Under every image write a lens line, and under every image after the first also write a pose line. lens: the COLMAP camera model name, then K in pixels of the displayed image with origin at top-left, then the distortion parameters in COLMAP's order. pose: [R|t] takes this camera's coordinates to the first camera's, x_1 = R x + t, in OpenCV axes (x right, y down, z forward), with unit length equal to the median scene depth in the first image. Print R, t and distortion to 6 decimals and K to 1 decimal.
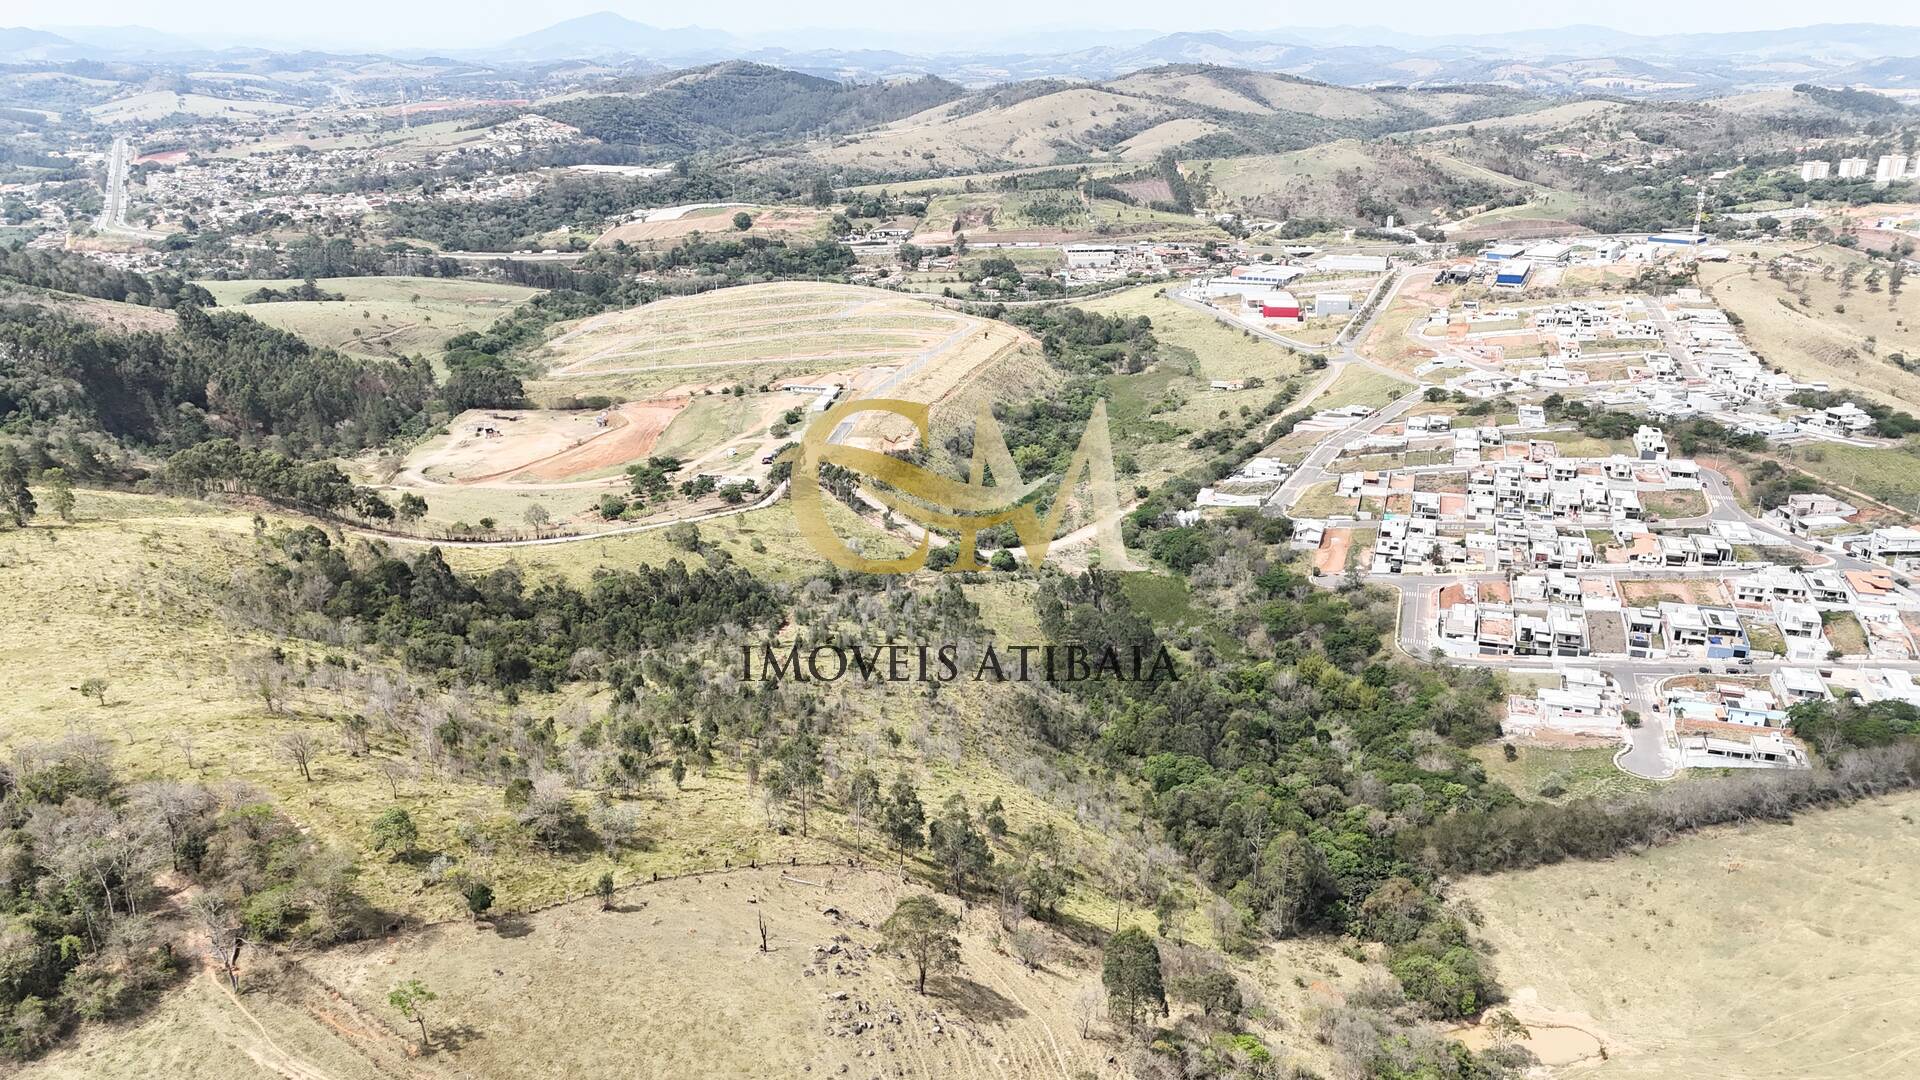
lens RADIAL K [[1405.7, 0, 960.0], [0, 1405.7, 540.0], [0, 0, 1]] dist [0.098111, -0.128790]
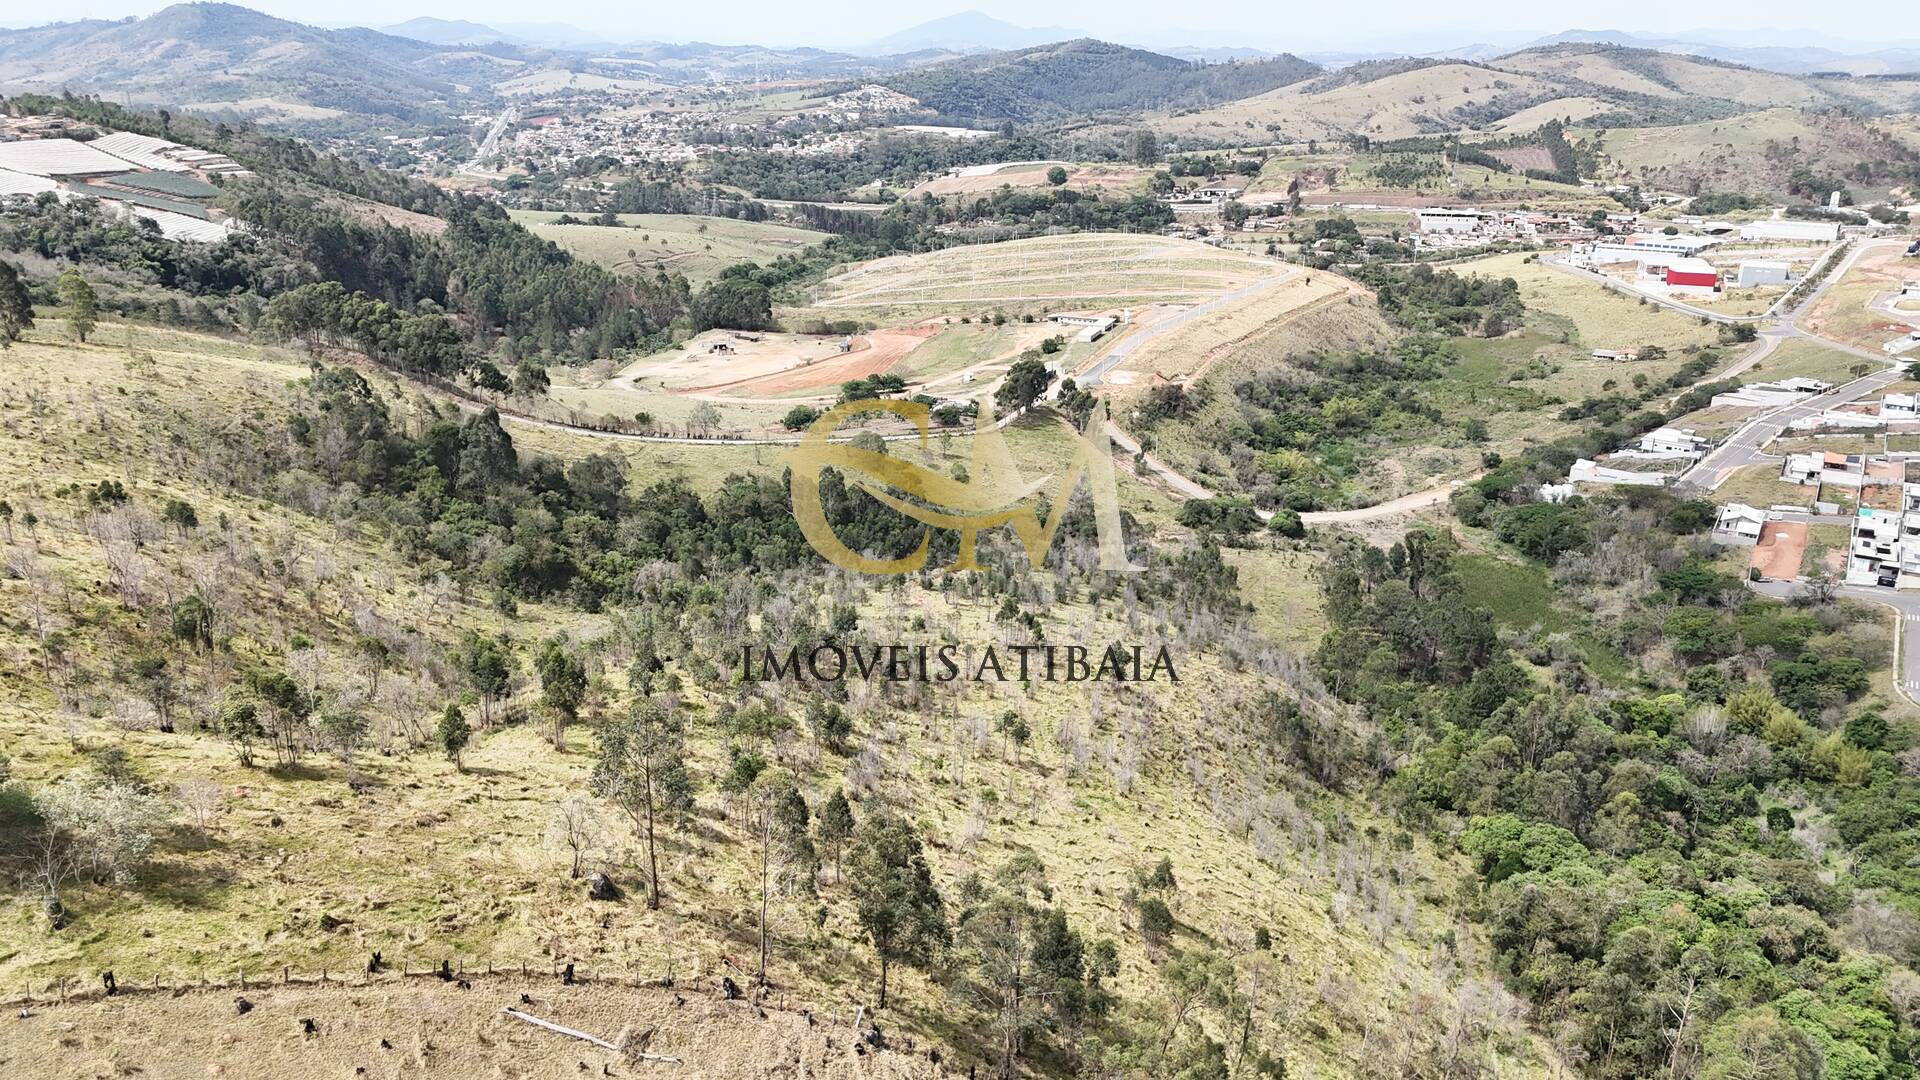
lens RADIAL K [[1409.1, 0, 960.0], [0, 1409.1, 540.0], [0, 0, 1]] dist [0.062876, -0.051287]
pose [[0.971572, 0.088528, -0.219569, 0.014918], [-0.088861, 0.996009, 0.008379, 0.017300], [0.219435, 0.011370, 0.975561, 0.123159]]
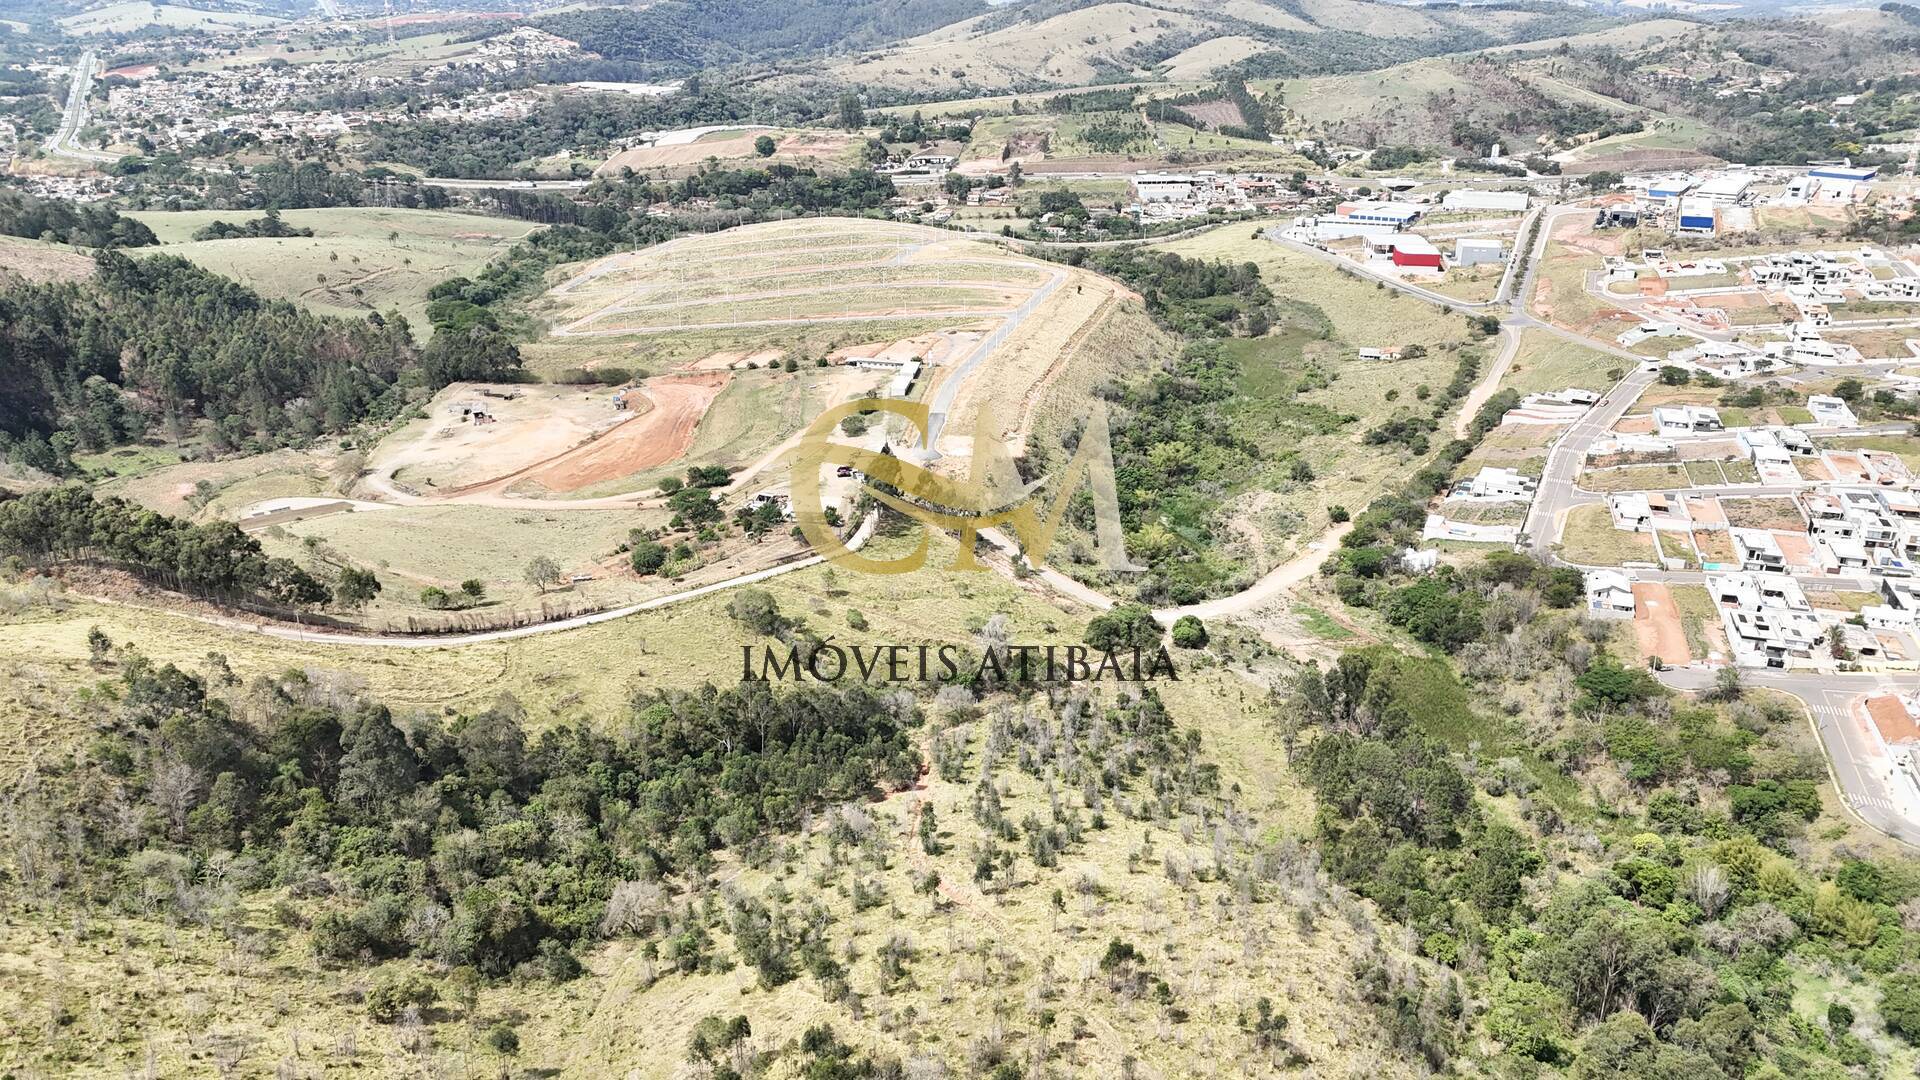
lens RADIAL K [[1408.4, 0, 960.0], [0, 1408.4, 540.0], [0, 0, 1]] dist [0.084374, -0.092956]
pose [[0.999979, 0.006450, 0.000650, -0.046821], [-0.006475, 0.998746, 0.049644, -0.035973], [-0.000329, -0.049647, 0.998767, 0.151511]]
